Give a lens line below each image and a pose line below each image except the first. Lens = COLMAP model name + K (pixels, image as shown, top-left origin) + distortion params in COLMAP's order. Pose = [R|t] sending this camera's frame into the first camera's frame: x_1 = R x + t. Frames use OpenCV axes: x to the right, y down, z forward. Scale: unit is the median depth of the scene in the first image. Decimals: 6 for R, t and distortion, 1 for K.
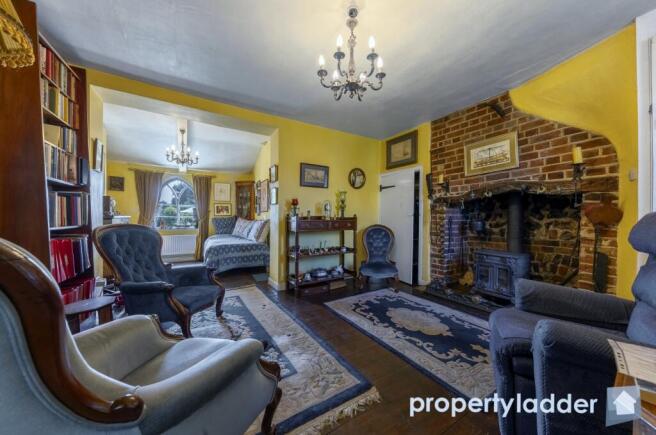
lens RADIAL K [[224.9, 0, 333.5], [0, 224.9, 218.7], [0, 0, 1]] dist [0.008656, -0.000980]
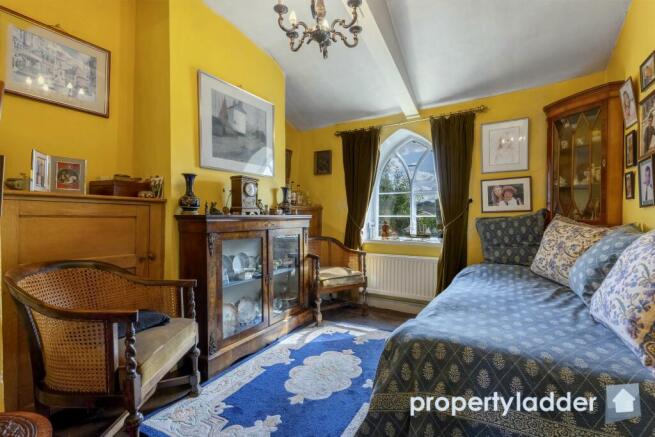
lens RADIAL K [[302.9, 0, 328.6], [0, 302.9, 218.7], [0, 0, 1]] dist [0.012124, -0.001565]
pose [[0.461134, -0.003711, -0.887323, -0.193164], [0.003112, 0.999992, -0.002565, -0.001756], [0.887325, -0.001579, 0.461142, 0.532093]]
